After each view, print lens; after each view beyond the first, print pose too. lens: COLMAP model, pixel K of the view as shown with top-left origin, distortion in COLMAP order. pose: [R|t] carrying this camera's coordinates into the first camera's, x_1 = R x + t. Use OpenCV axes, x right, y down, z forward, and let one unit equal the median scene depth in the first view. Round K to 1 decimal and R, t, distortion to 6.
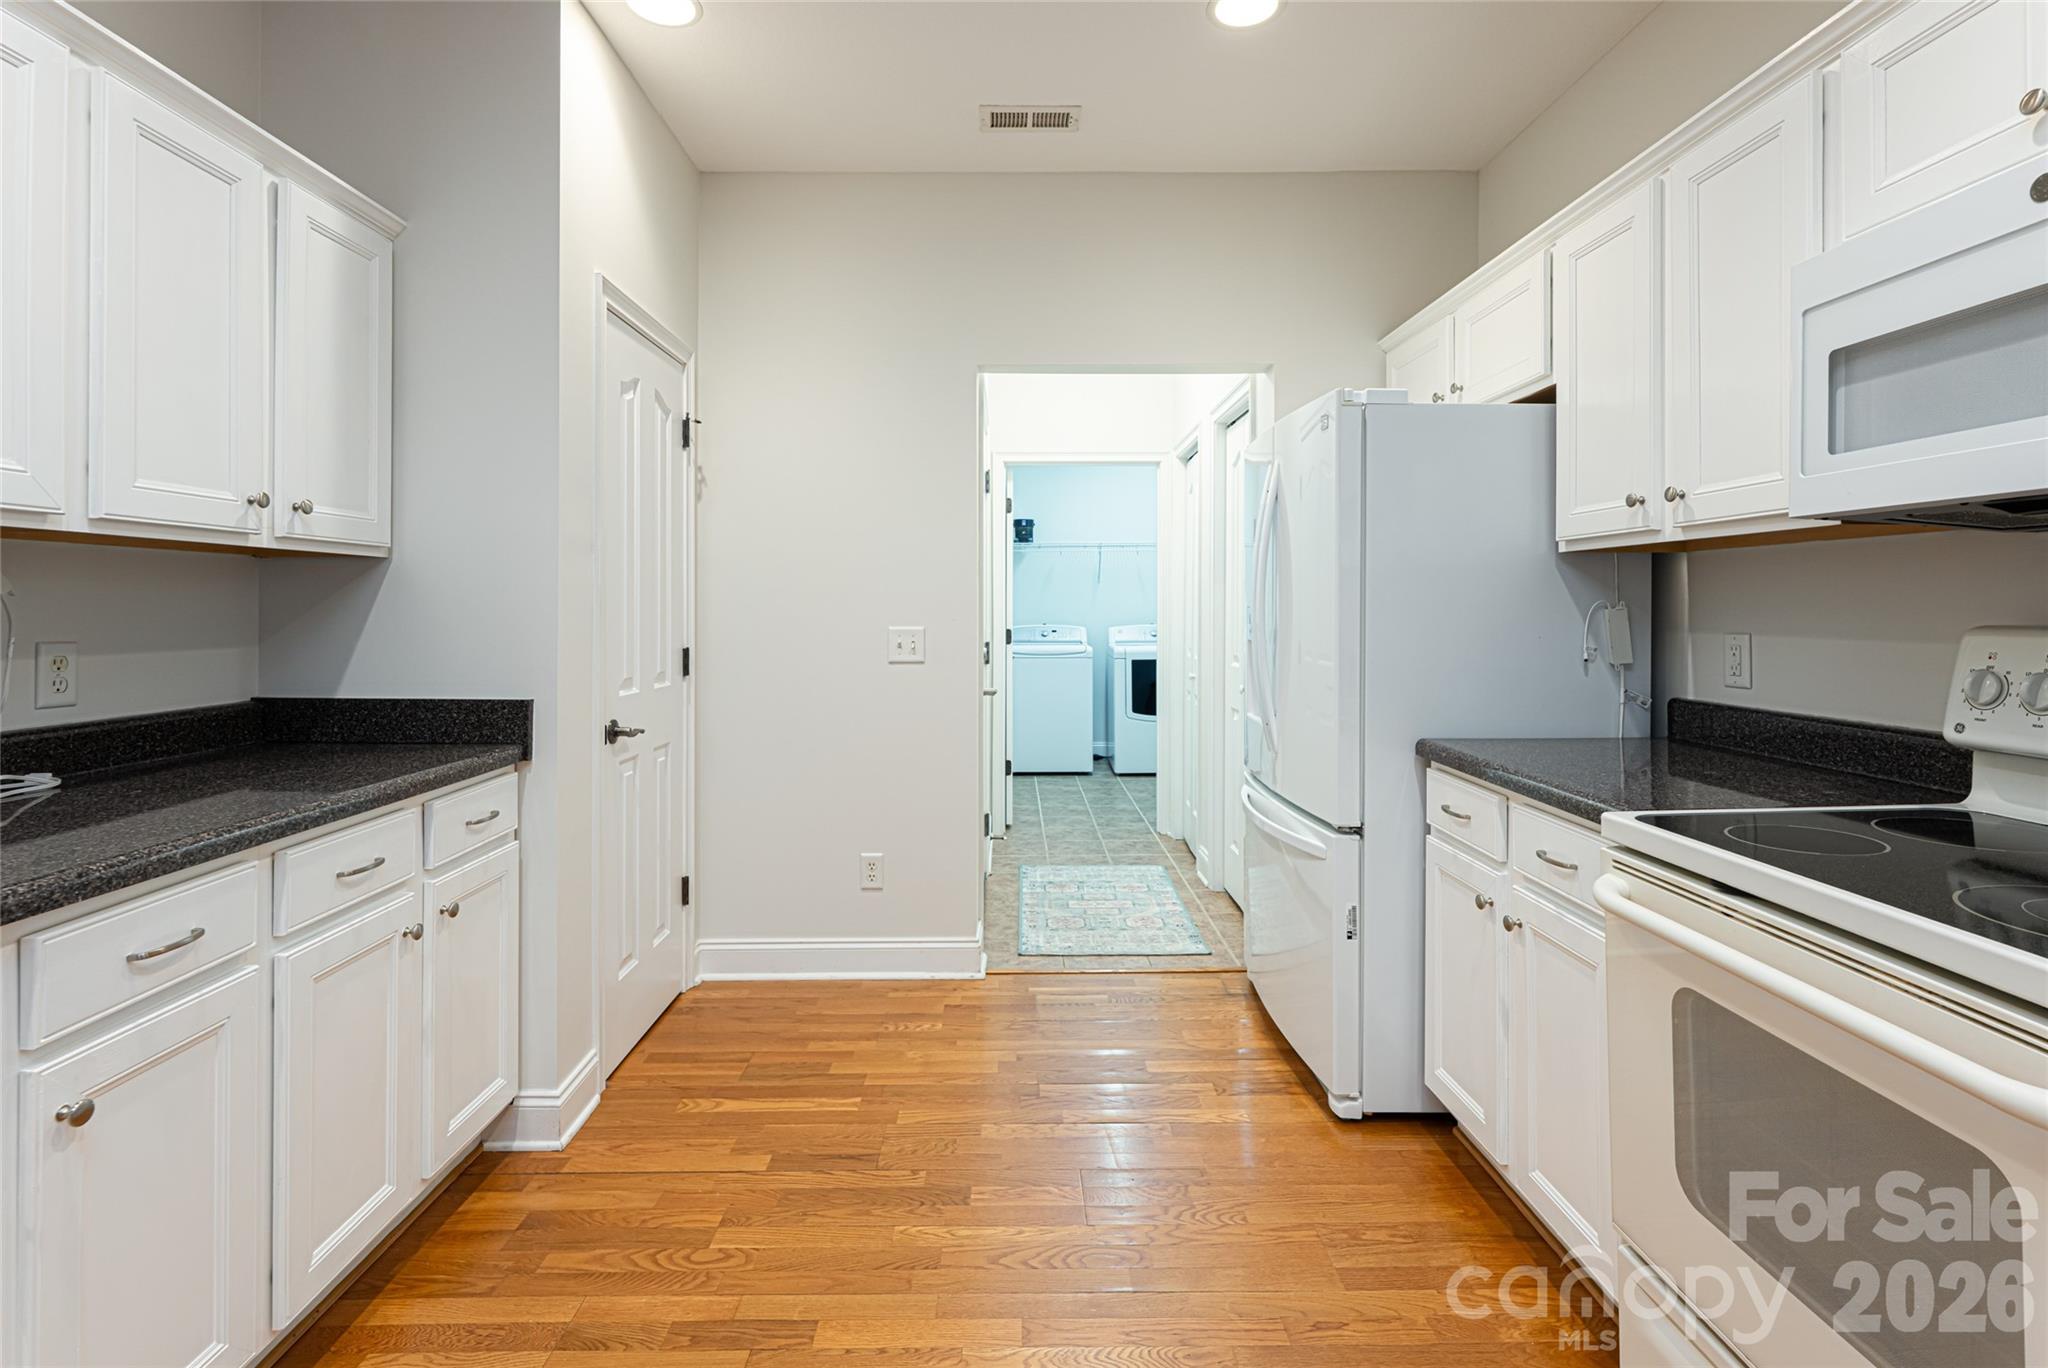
lens RADIAL K [[962.2, 0, 1016.2], [0, 962.2, 607.4], [0, 0, 1]] dist [0.003051, -0.001039]
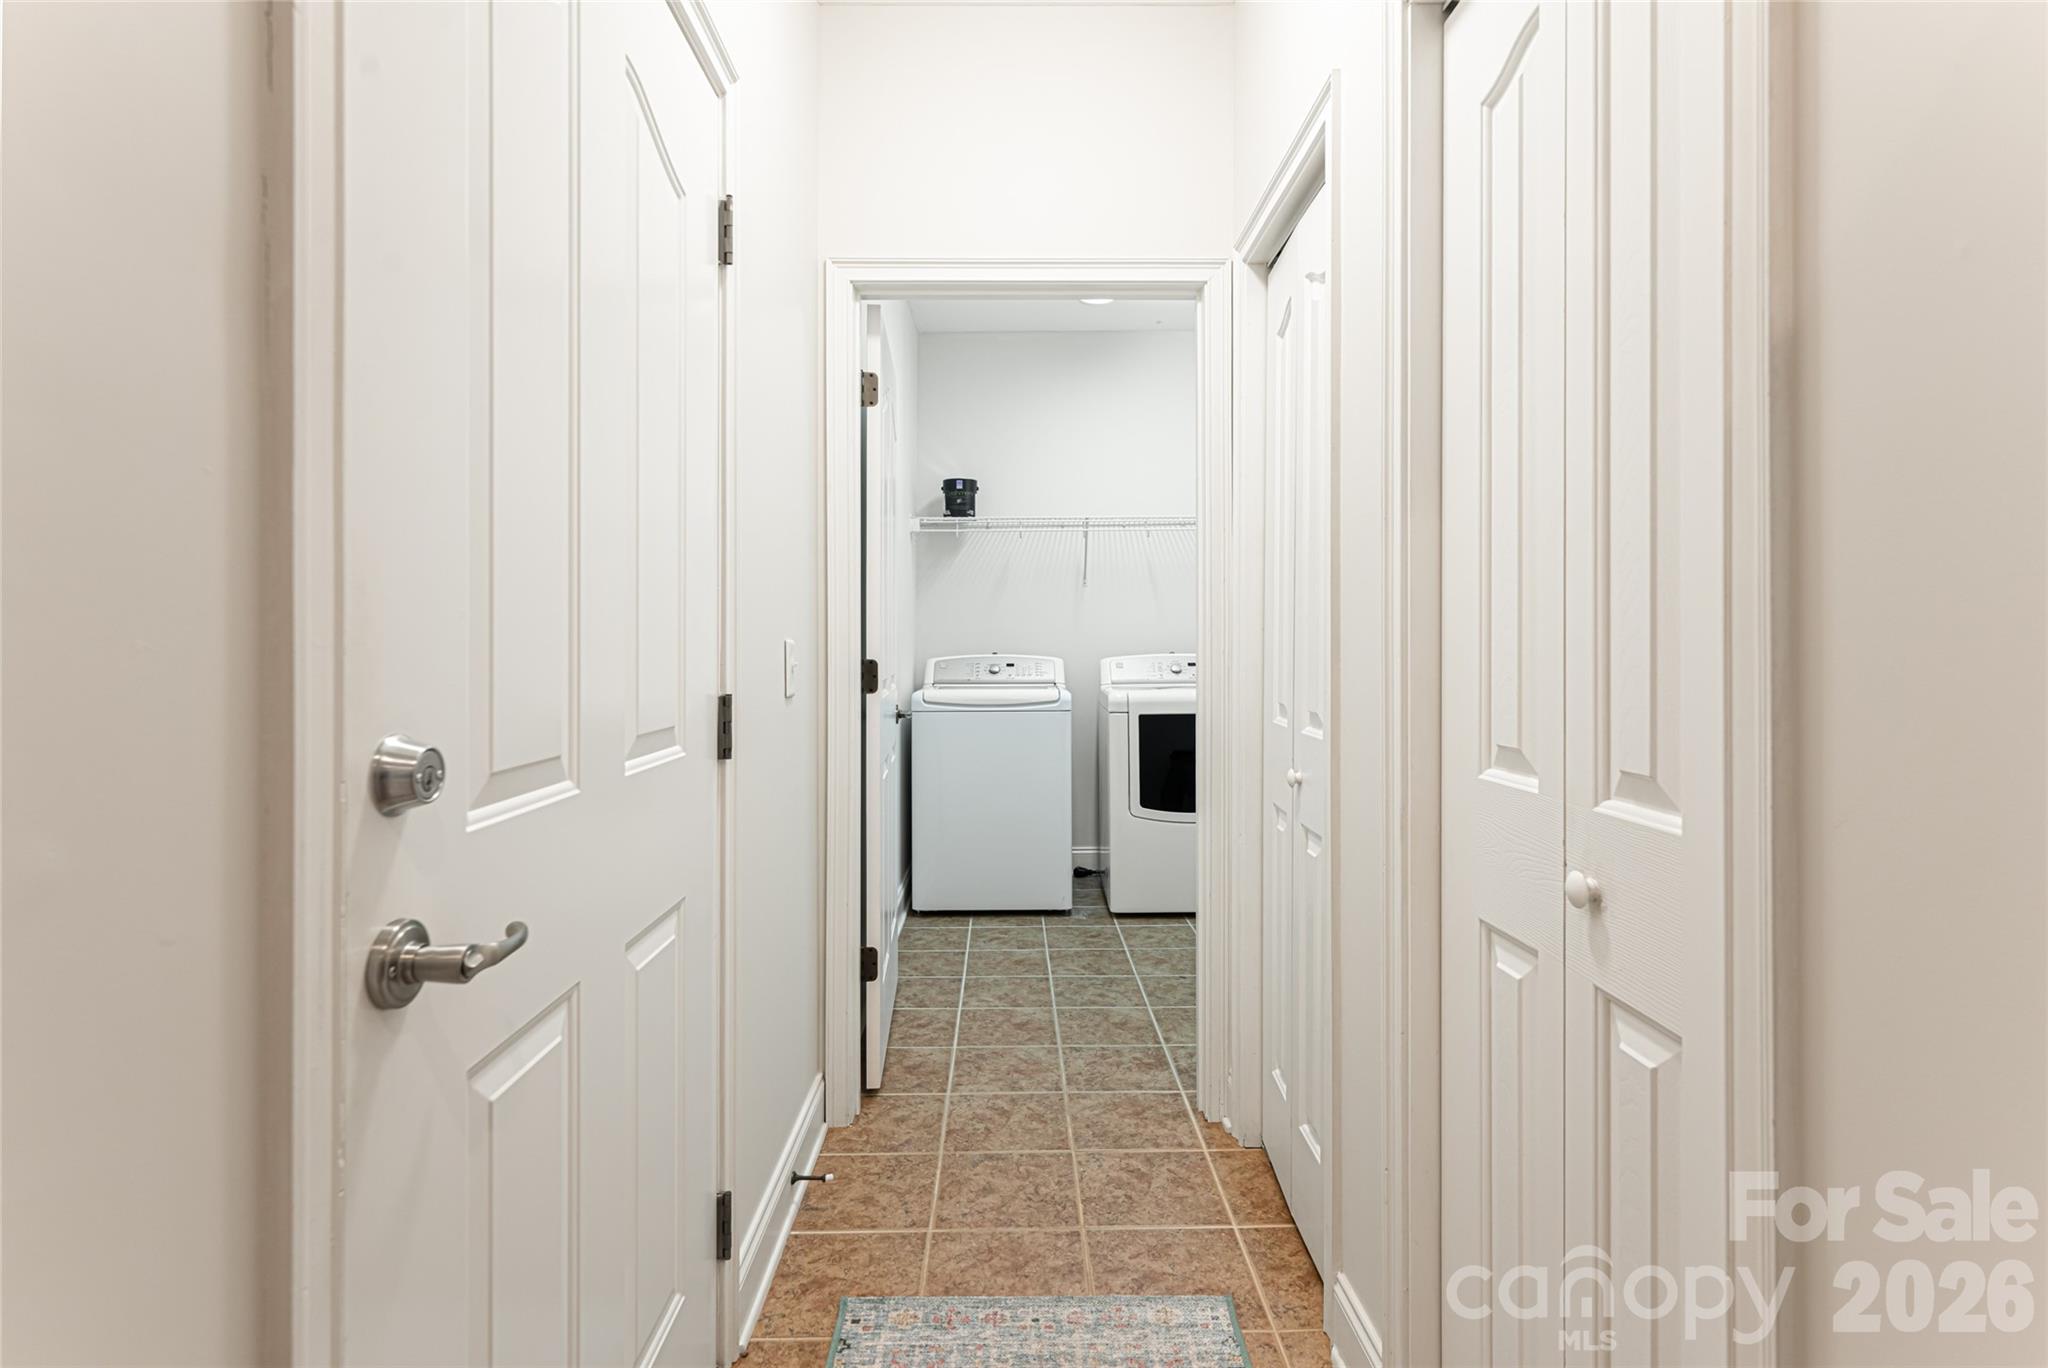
lens RADIAL K [[992.1, 0, 1014.1], [0, 992.1, 645.3], [0, 0, 1]] dist [-0.013385, -0.000145]
pose [[0.999995, -0.001041, -0.003055, 0.141886], [0.001053, 0.999991, 0.004113, 0.032371], [0.003051, -0.004116, 0.999987, 1.222291]]
